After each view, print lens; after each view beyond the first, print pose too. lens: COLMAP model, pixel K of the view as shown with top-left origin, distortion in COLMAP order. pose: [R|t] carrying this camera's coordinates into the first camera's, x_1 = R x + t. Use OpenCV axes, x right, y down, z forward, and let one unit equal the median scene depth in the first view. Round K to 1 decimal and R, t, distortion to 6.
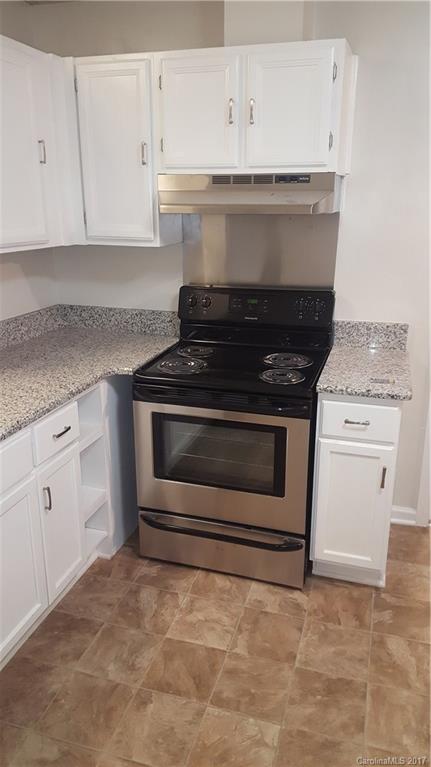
lens RADIAL K [[545.0, 0, 203.5], [0, 545.0, 371.6], [0, 0, 1]] dist [-0.041262, -0.006505]
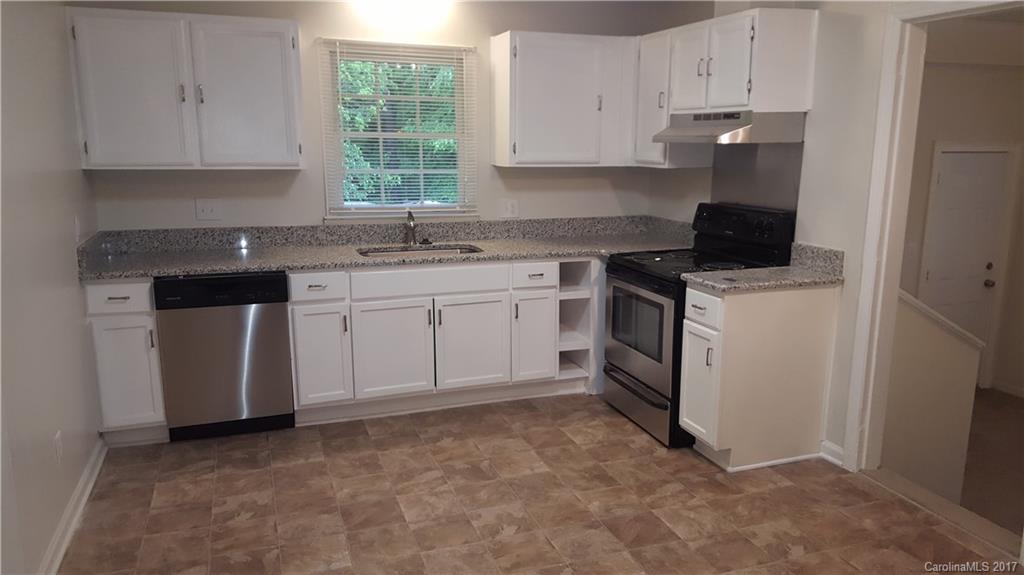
lens RADIAL K [[776.2, 0, 530.1], [0, 776.2, 291.2], [0, 0, 1]] dist [0.146552, -0.225828]
pose [[0.608788, 0.154901, -0.778063, 1.154663], [-0.229361, 0.973236, 0.014296, 0.096142], [0.759454, 0.169754, 0.628023, -0.349471]]
